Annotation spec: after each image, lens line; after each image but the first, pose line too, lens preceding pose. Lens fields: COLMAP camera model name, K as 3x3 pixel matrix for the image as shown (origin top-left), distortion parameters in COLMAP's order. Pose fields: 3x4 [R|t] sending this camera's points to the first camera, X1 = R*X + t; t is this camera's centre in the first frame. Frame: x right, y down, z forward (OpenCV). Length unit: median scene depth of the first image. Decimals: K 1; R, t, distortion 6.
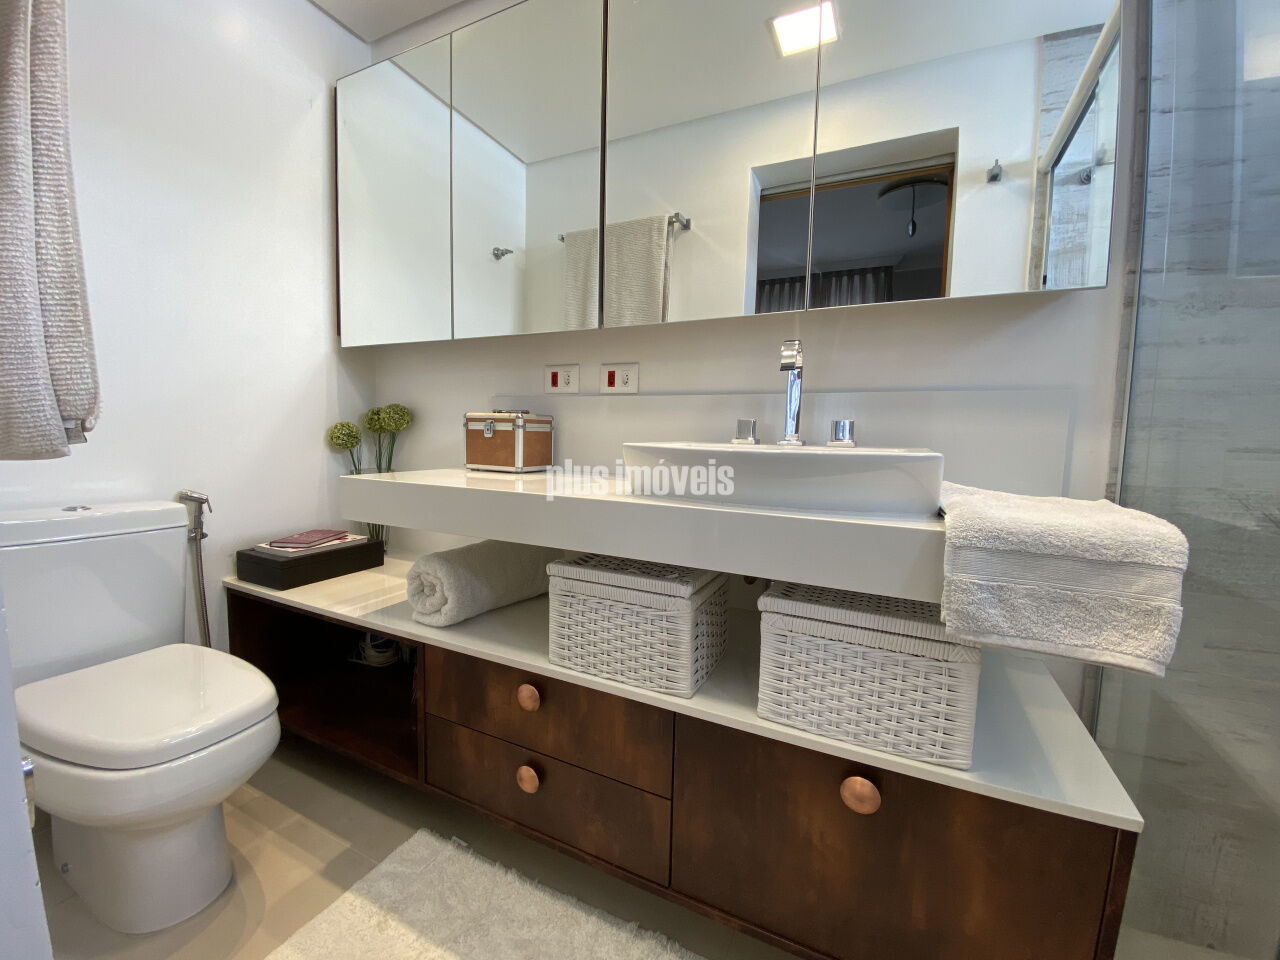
lens RADIAL K [[516.6, 0, 640.7], [0, 516.6, 475.5], [0, 0, 1]] dist [0.004250, -0.013960]
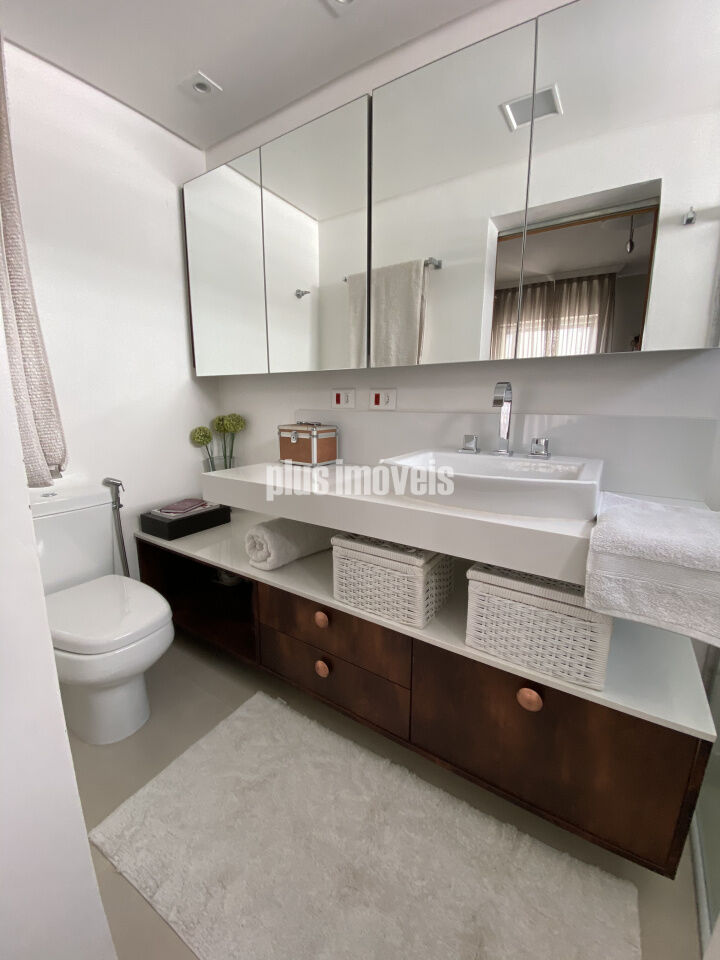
lens RADIAL K [[387.4, 0, 363.0], [0, 387.4, 474.9], [0, 0, 1]] dist [0.004250, -0.013960]
pose [[0.992252, 0.005244, -0.124130, 0.052091], [0.007290, 0.994930, 0.100306, -0.125647], [0.124027, -0.100434, 0.987183, -0.102850]]
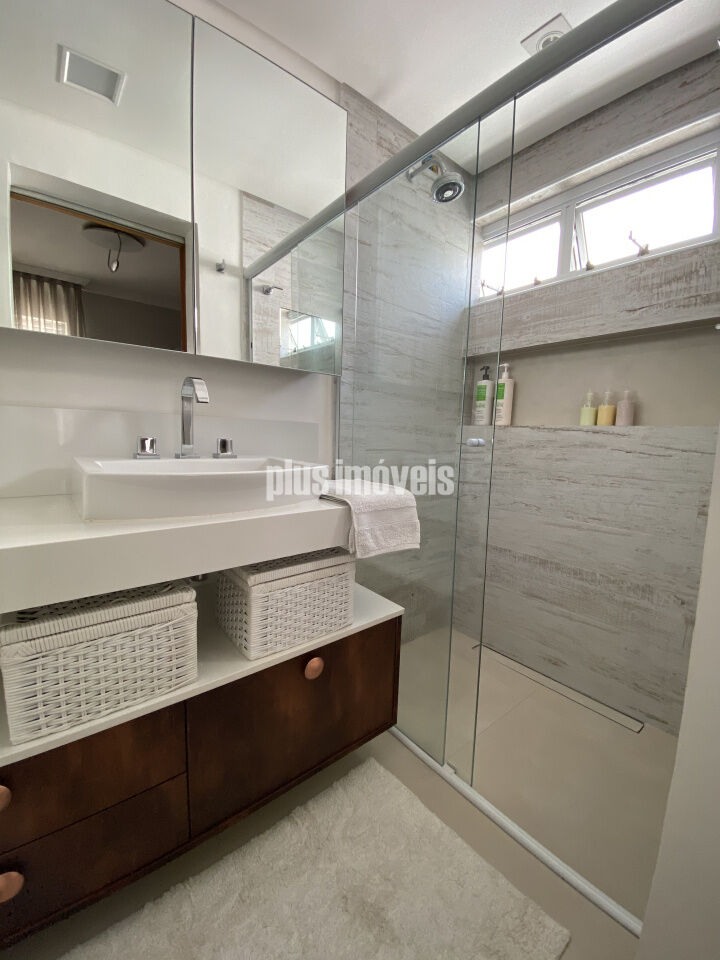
lens RADIAL K [[387.4, 0, 363.6], [0, 387.4, 475.6], [0, 0, 1]] dist [0.004250, -0.013960]
pose [[0.413552, -0.111350, 0.903646, -0.436498], [0.056957, 0.993713, 0.096382, -0.093310], [-0.908697, 0.011610, 0.417294, 0.227536]]
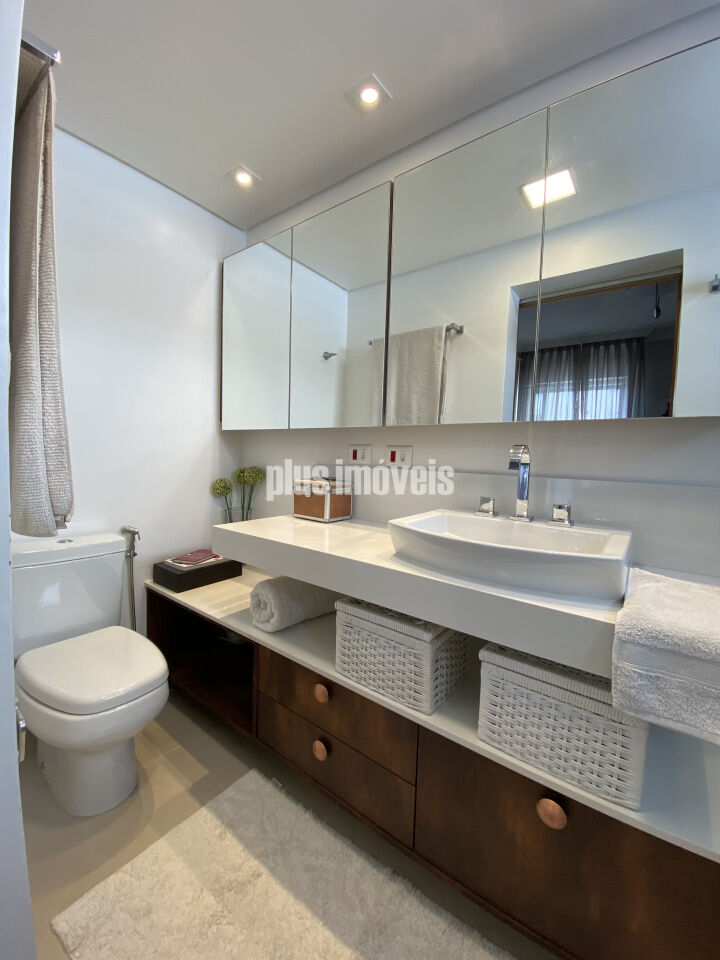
lens RADIAL K [[387.4, 0, 363.4], [0, 387.4, 475.0], [0, 0, 1]] dist [0.004250, -0.013960]
pose [[0.980669, 0.018615, -0.194786, 0.096190], [-0.025802, 0.999074, -0.034424, -0.144511], [0.193964, 0.038784, 0.980242, -0.061303]]
